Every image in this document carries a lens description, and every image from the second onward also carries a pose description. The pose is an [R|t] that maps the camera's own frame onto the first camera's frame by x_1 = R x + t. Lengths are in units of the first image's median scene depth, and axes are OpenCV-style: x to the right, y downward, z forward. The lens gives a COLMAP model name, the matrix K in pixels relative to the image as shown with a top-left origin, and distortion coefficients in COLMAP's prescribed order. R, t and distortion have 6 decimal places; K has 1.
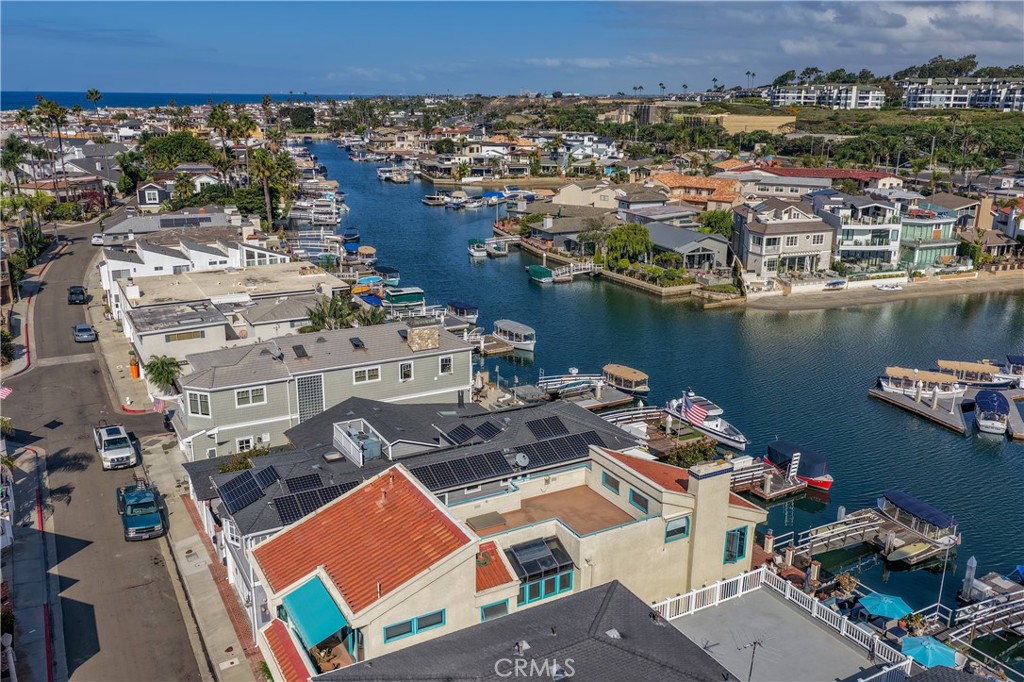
lens RADIAL K [[852.6, 0, 506.4], [0, 852.6, 332.2], [0, 0, 1]] dist [-0.010286, 0.038830]
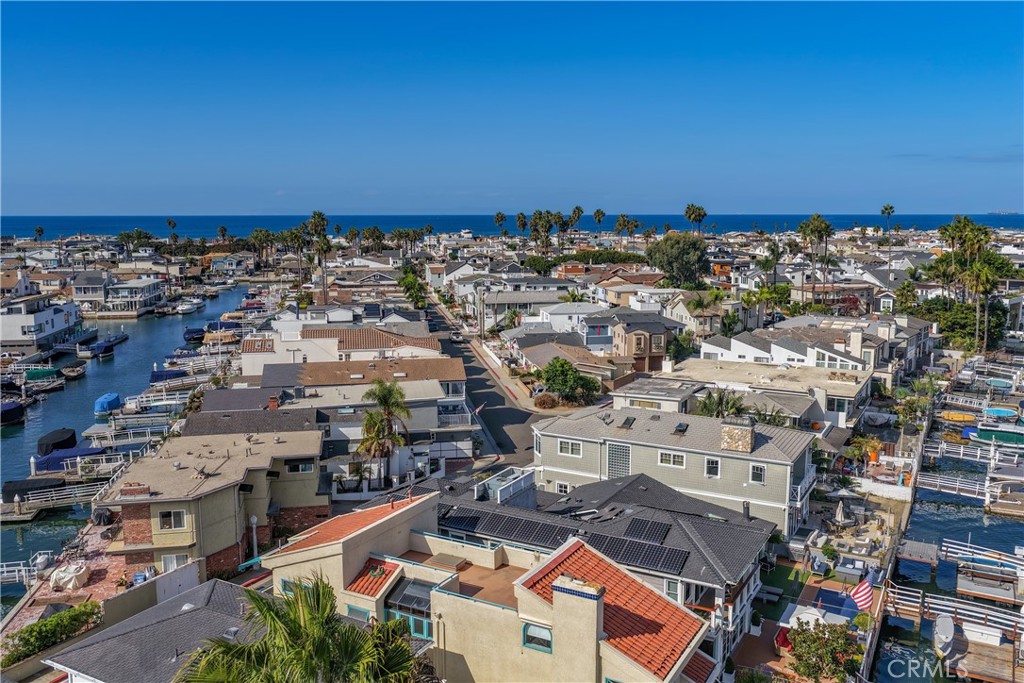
lens RADIAL K [[852.6, 0, 527.4], [0, 852.6, 330.8], [0, 0, 1]] dist [-0.010286, 0.038830]
pose [[0.530766, 0.104750, -0.841021, 0.320849], [-0.220658, 0.975189, -0.017796, -0.023601], [0.818290, 0.195024, 0.540710, 0.153352]]
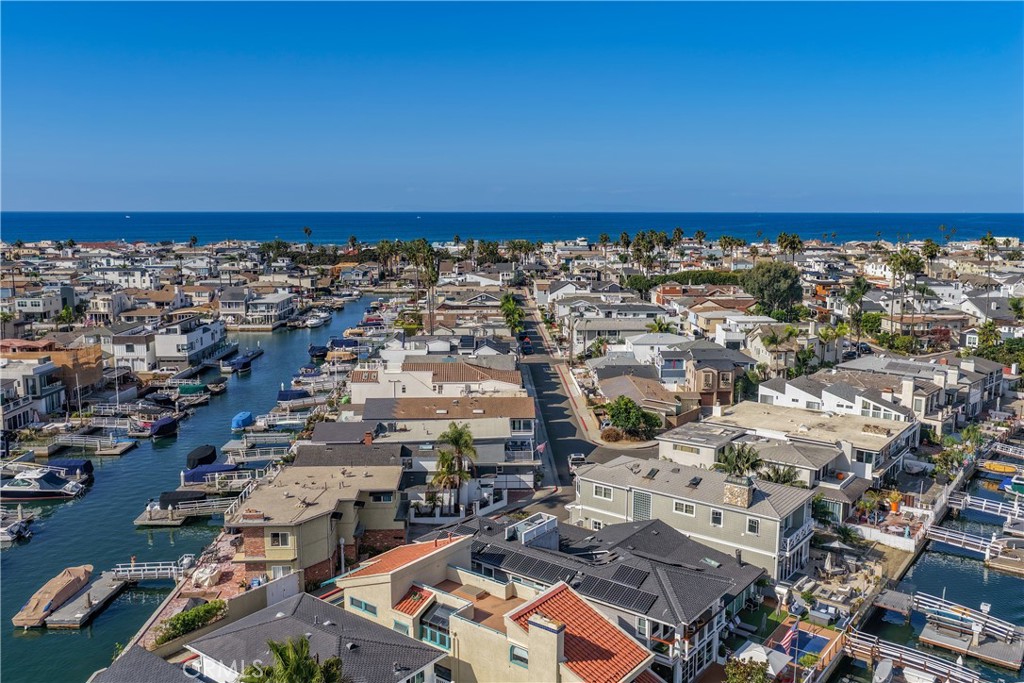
lens RADIAL K [[852.6, 0, 529.9], [0, 852.6, 314.1], [0, 0, 1]] dist [-0.010286, 0.038830]
pose [[0.404265, 0.101791, -0.908960, 0.448175], [-0.243410, 0.969923, 0.000360, -0.089612], [0.881658, 0.221105, 0.416883, 0.134272]]
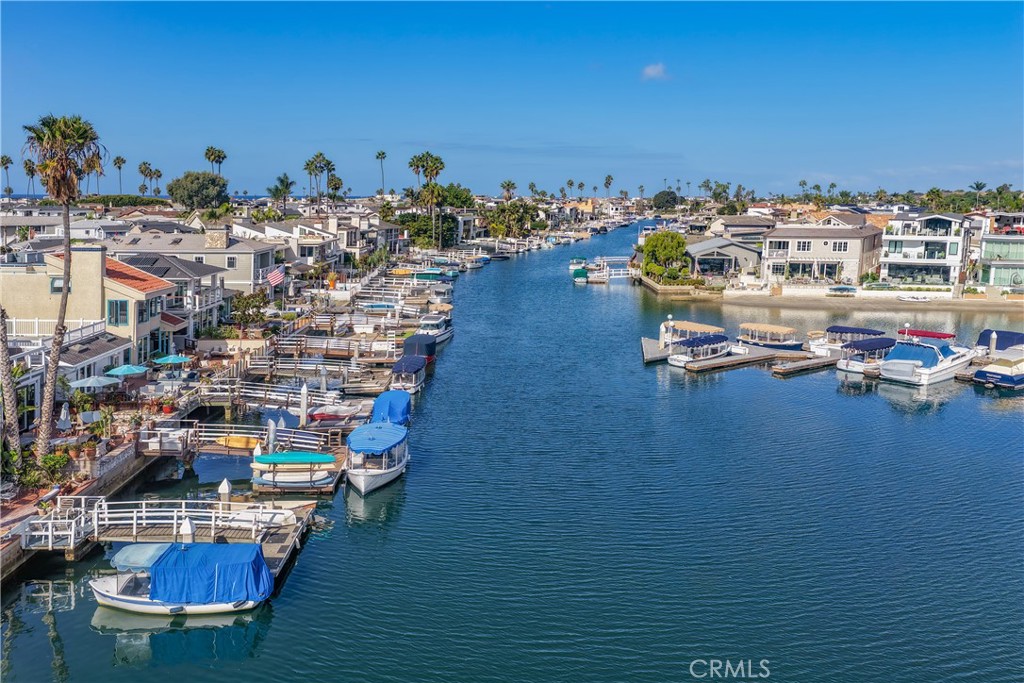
lens RADIAL K [[852.6, 0, 514.2], [0, 852.6, 228.8], [0, 0, 1]] dist [-0.010286, 0.038830]
pose [[0.877548, 0.011606, -0.479348, 0.546273], [-0.123651, 0.971371, -0.202851, 0.116395], [0.463270, 0.237283, 0.853860, 0.034471]]
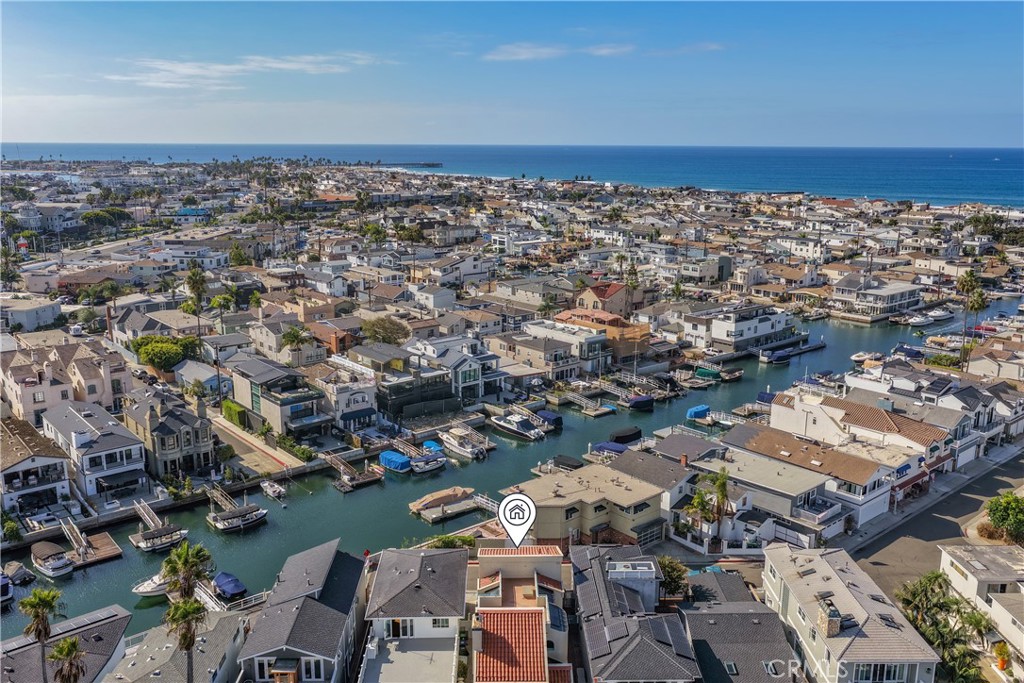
lens RADIAL K [[852.6, 0, 508.4], [0, 852.6, 339.7], [0, 0, 1]] dist [-0.010286, 0.038830]
pose [[-0.479440, 0.186082, -0.857619, 0.565405], [-0.243021, 0.910890, 0.333498, -0.343711], [0.843254, 0.368311, -0.391495, 0.537121]]
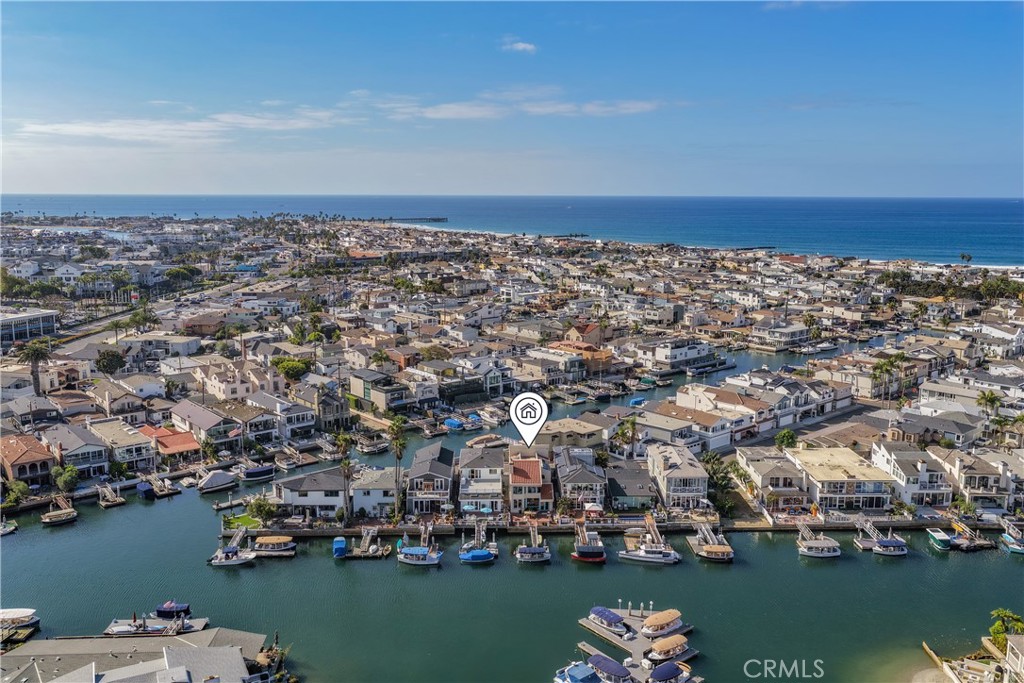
lens RADIAL K [[852.6, 0, 504.9], [0, 852.6, 339.0], [0, 0, 1]] dist [-0.010286, 0.038830]
pose [[-0.482143, 0.137331, -0.865262, 1.304351], [-0.240863, 0.928800, 0.281630, -0.540045], [0.842332, 0.344196, -0.414737, 0.867191]]
